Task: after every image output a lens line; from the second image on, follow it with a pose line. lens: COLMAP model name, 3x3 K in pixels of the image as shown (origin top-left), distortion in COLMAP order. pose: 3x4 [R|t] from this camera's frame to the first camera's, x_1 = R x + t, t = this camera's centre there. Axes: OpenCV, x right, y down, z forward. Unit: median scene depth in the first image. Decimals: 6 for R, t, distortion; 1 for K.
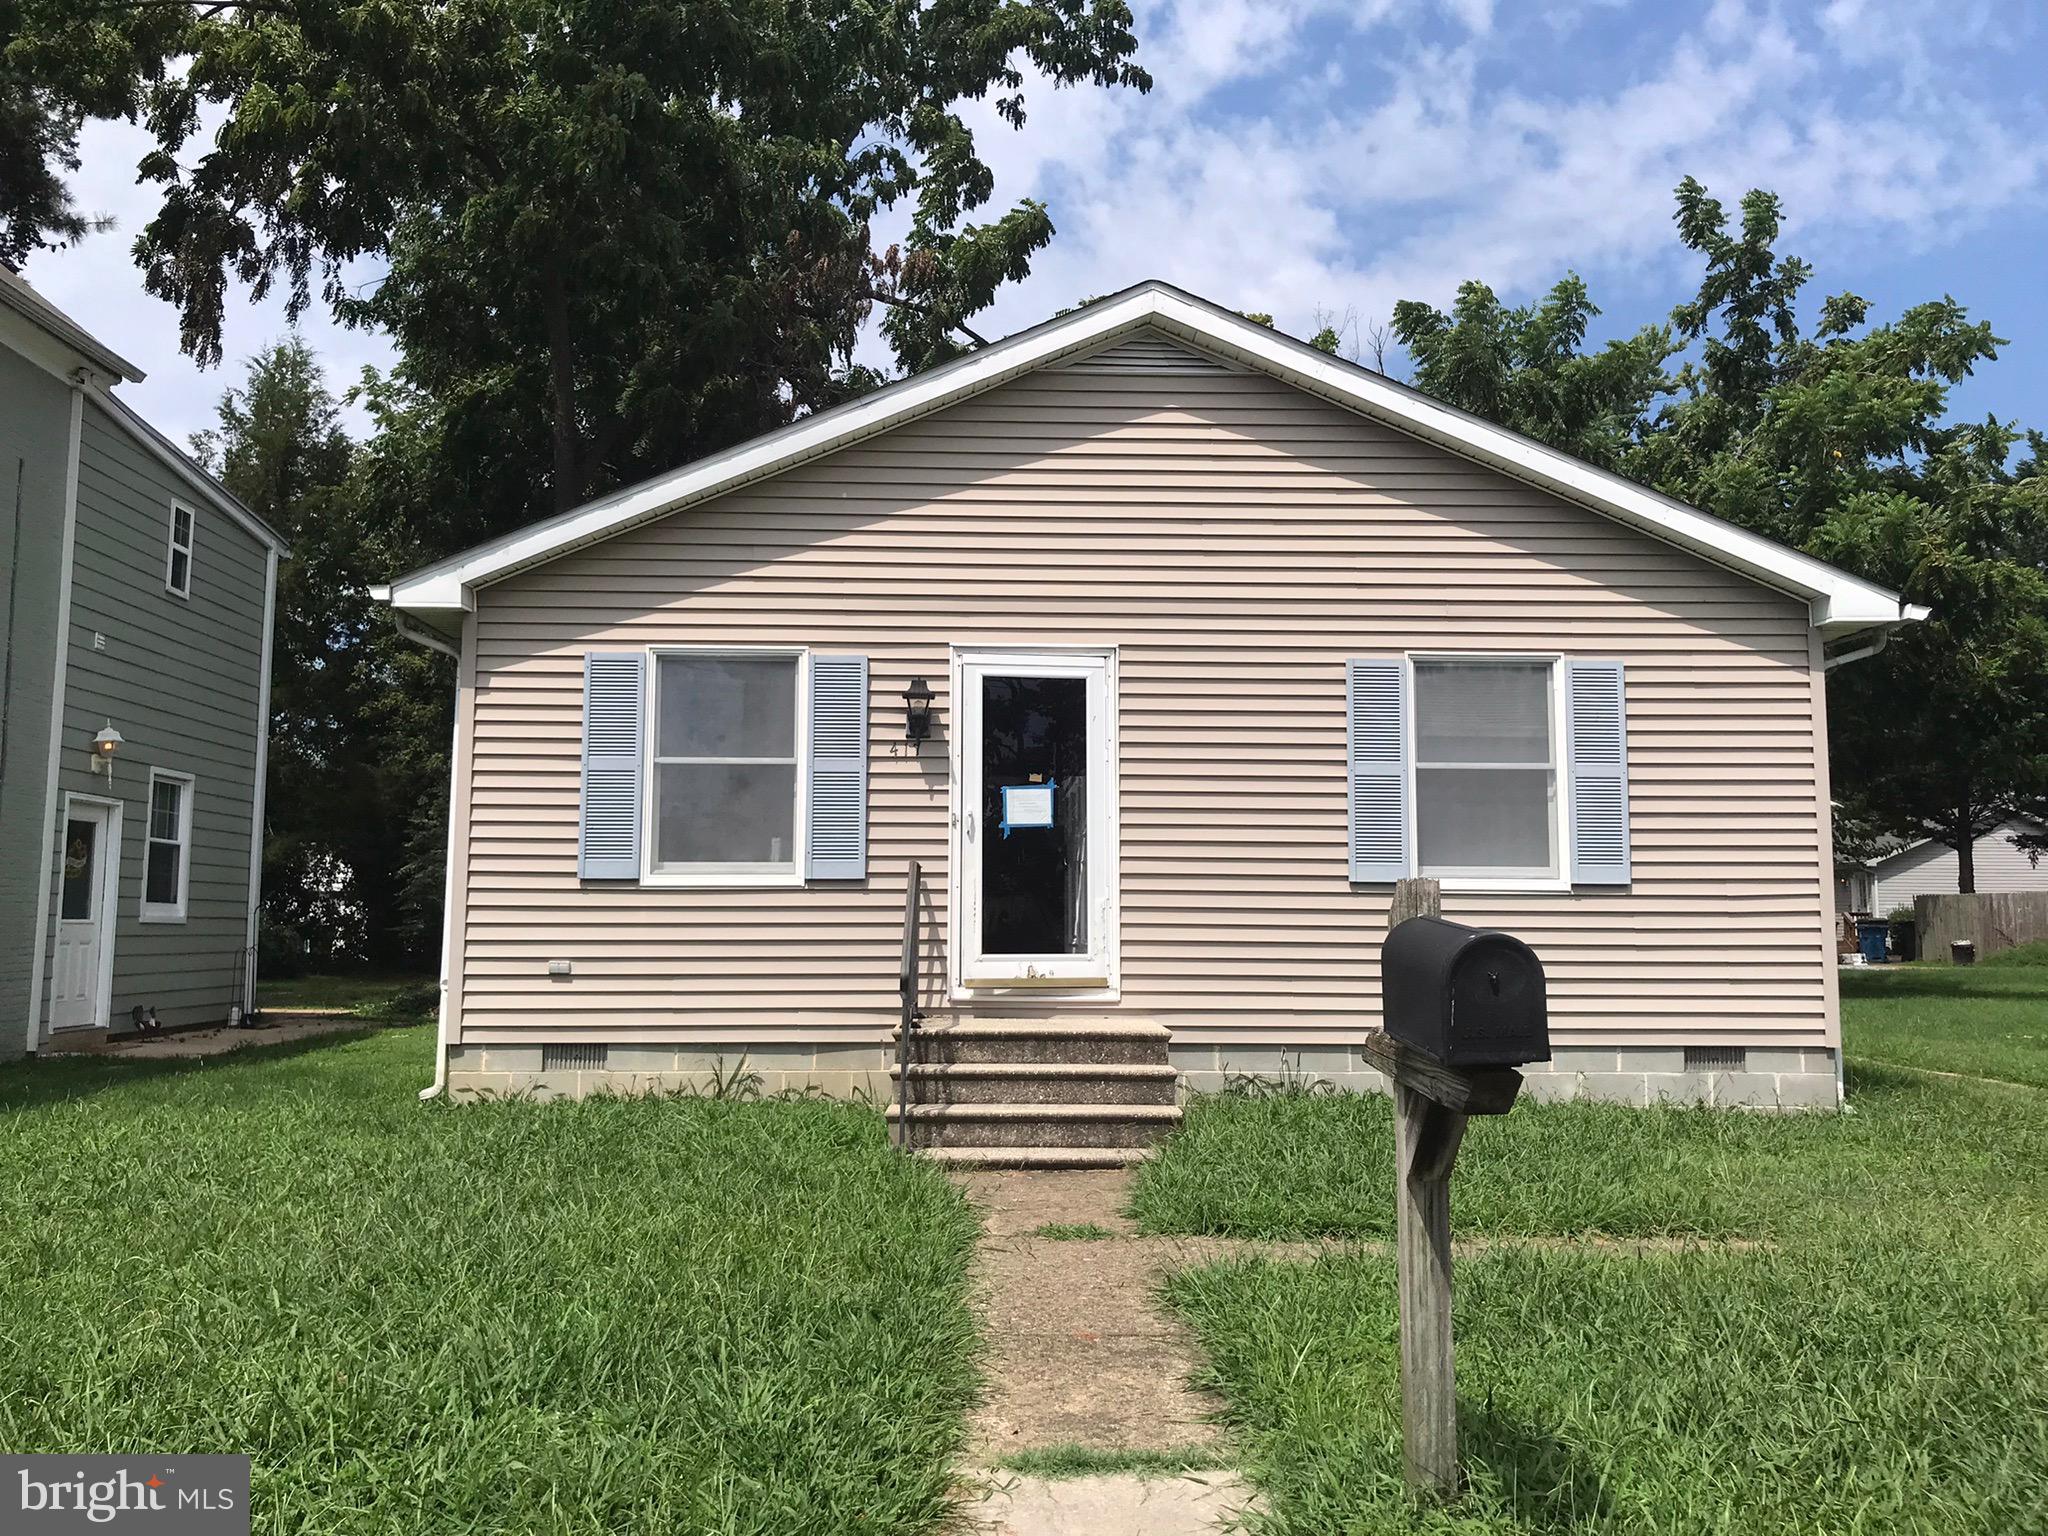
lens RADIAL K [[1629.9, 0, 1022.9], [0, 1629.9, 706.3], [0, 0, 1]] dist [0.109615, -0.472939]
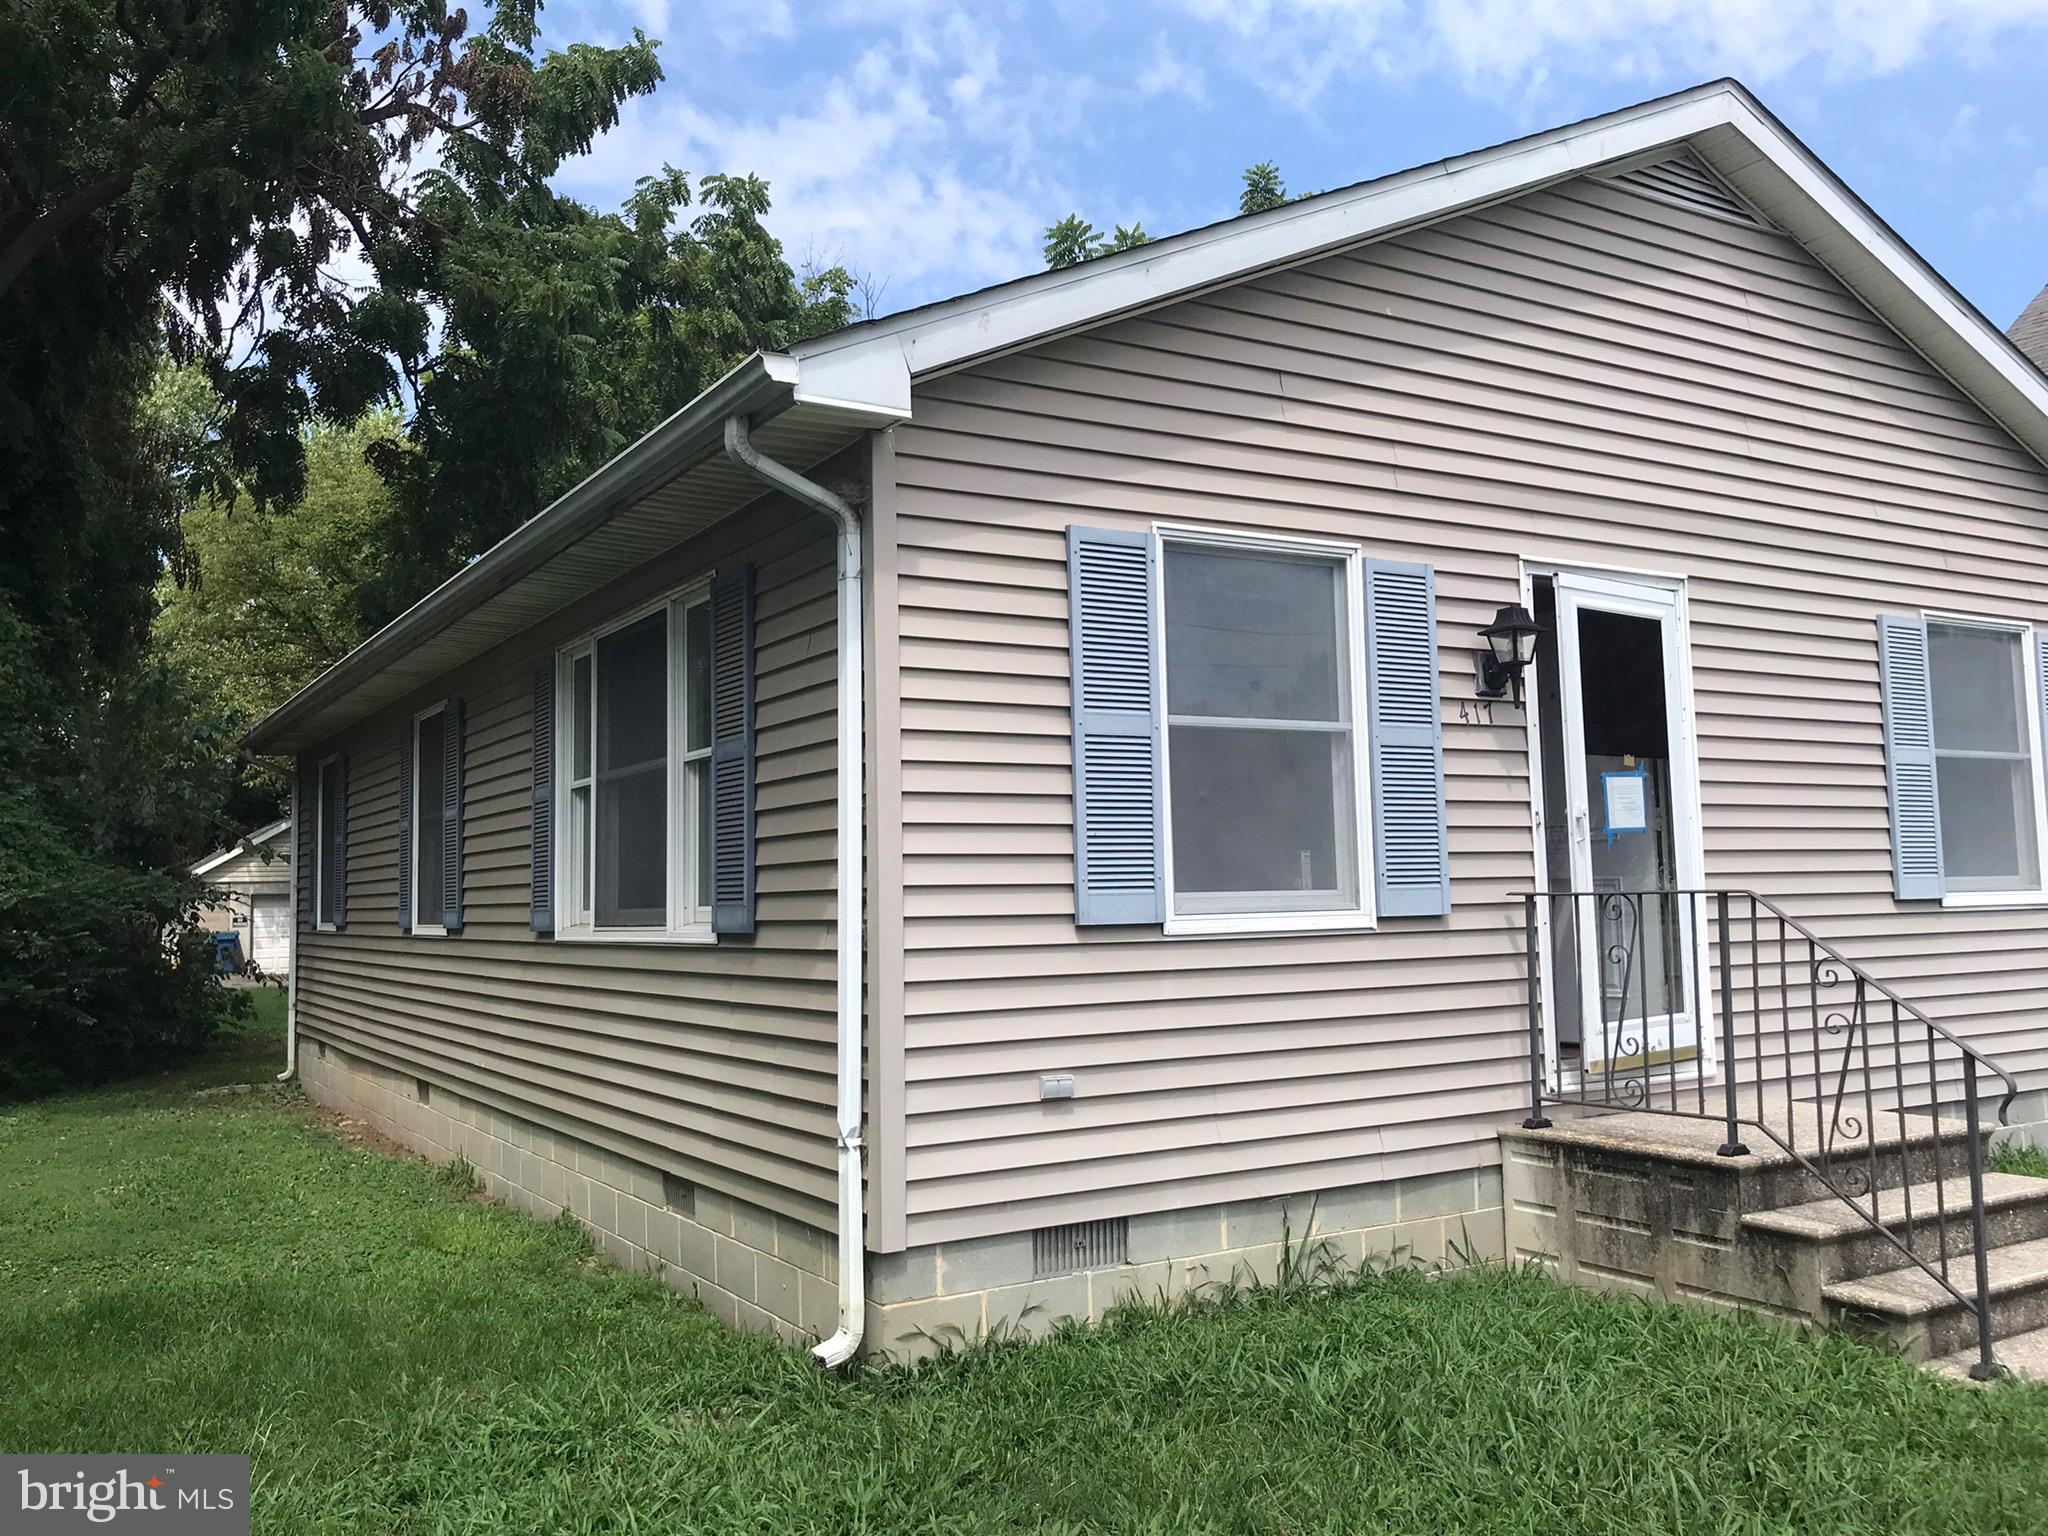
lens RADIAL K [[1629.9, 0, 1022.9], [0, 1629.9, 706.3], [0, 0, 1]] dist [0.109615, -0.472939]
pose [[0.892578, 0.031767, 0.449772, -0.535911], [-0.043759, 0.998909, 0.016288, 0.021299], [-0.448764, -0.034220, 0.892995, 0.504670]]
